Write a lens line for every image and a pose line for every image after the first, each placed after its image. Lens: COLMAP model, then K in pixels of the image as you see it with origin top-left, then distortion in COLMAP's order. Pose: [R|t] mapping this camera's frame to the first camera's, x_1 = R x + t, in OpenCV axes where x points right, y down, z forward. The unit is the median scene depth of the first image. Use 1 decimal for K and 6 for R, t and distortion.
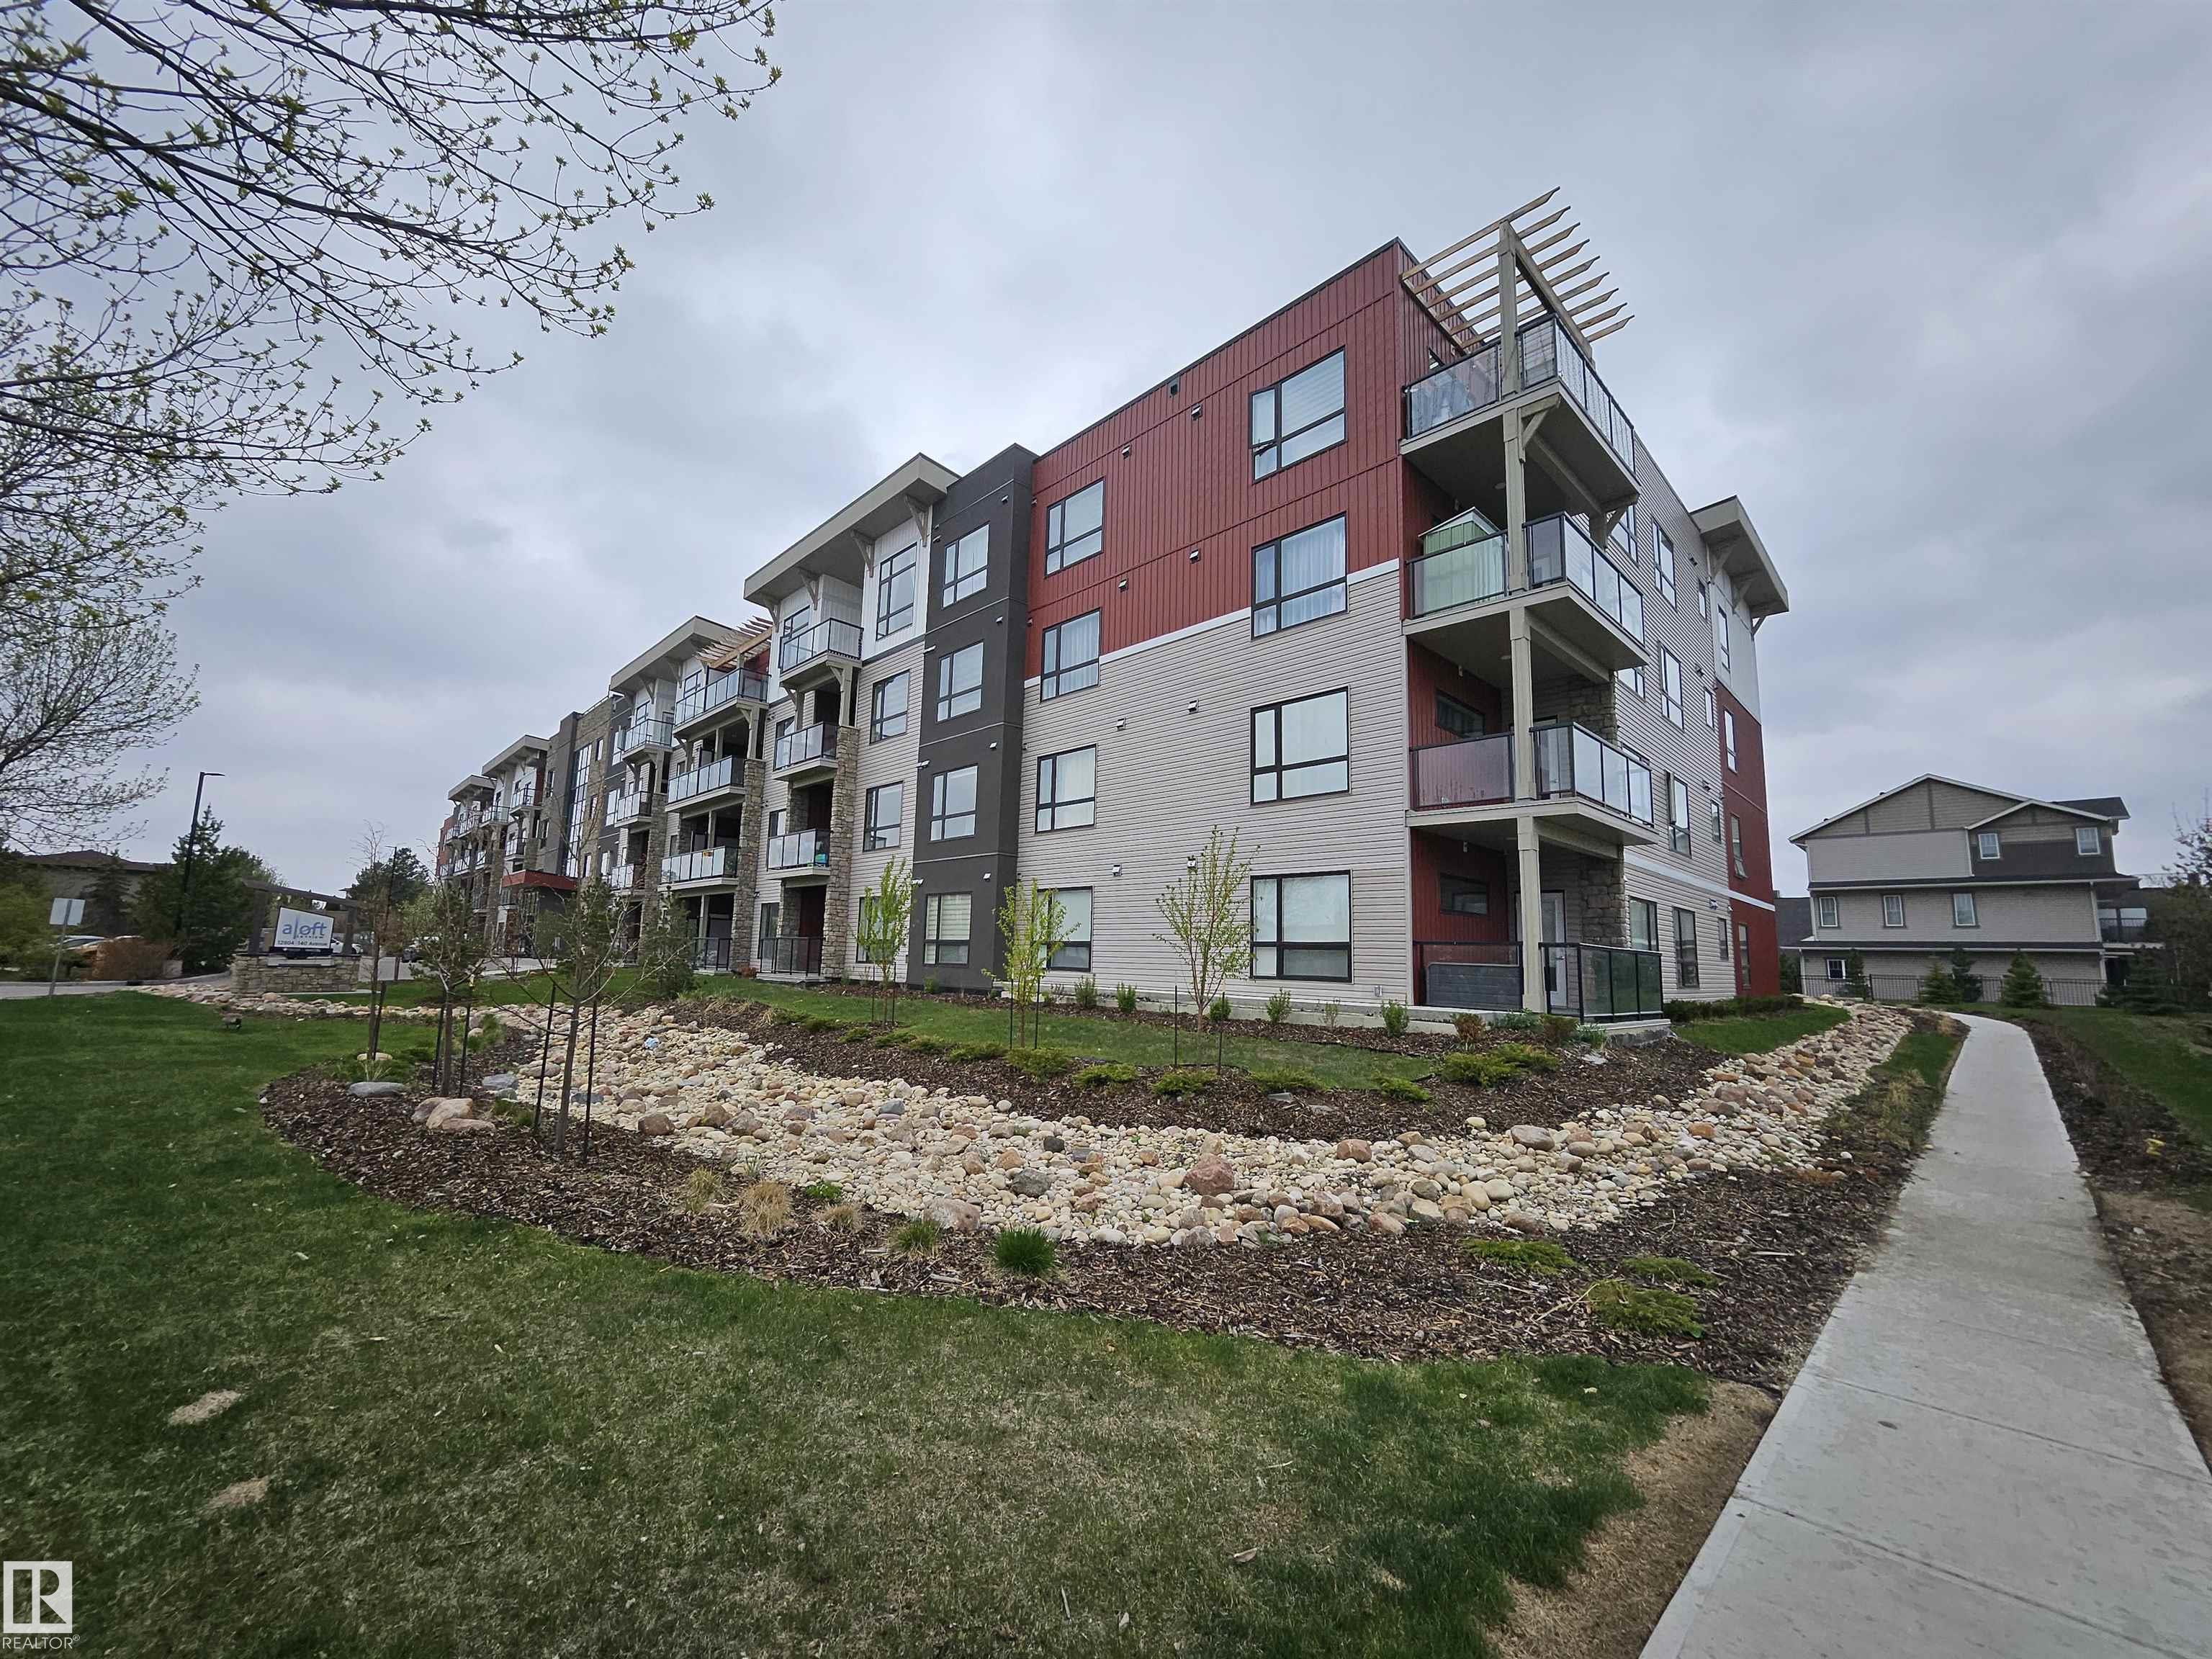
lens RADIAL K [[872.4, 0, 1089.0], [0, 872.4, 843.1], [0, 0, 1]] dist [-0.002650, 0.001022]
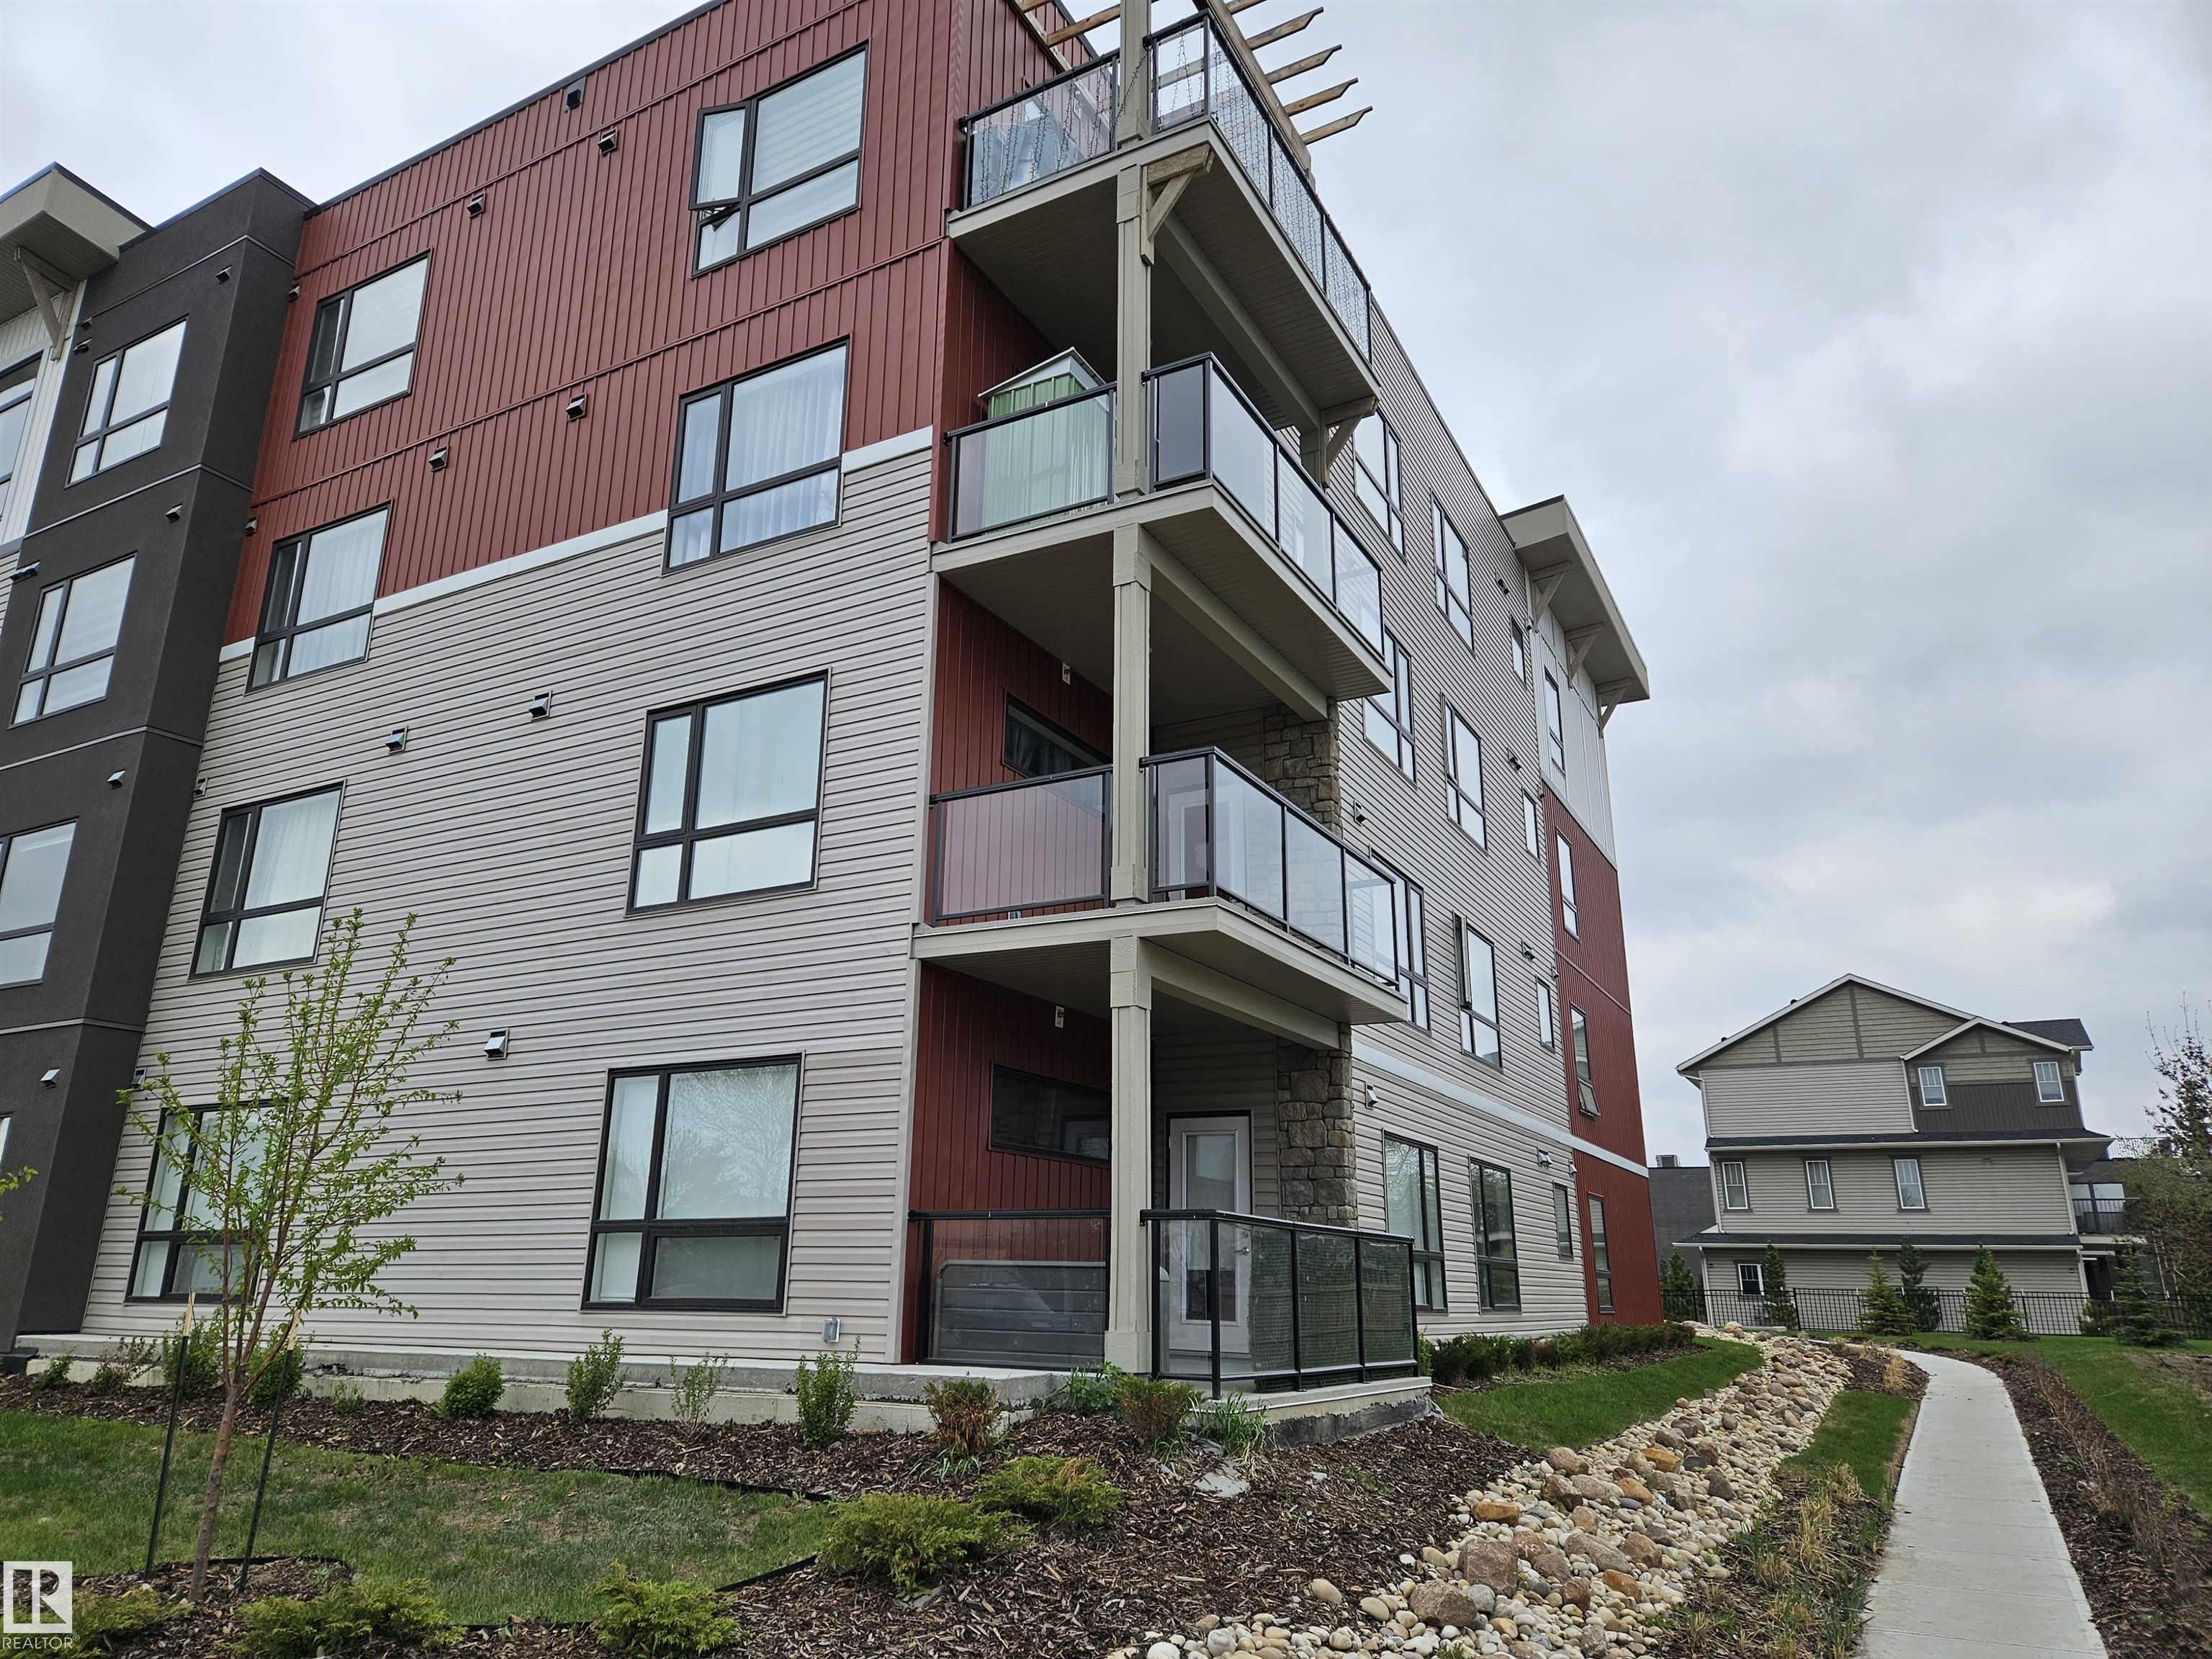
lens RADIAL K [[1478.6, 0, 1087.3], [0, 1478.6, 815.0], [0, 0, 1]] dist [0.061682, -0.042277]
pose [[0.956220, 0.074376, 0.283039, 0.193881], [-0.025982, 0.984922, -0.171037, 0.033570], [-0.291492, 0.156195, 0.943735, 0.182823]]
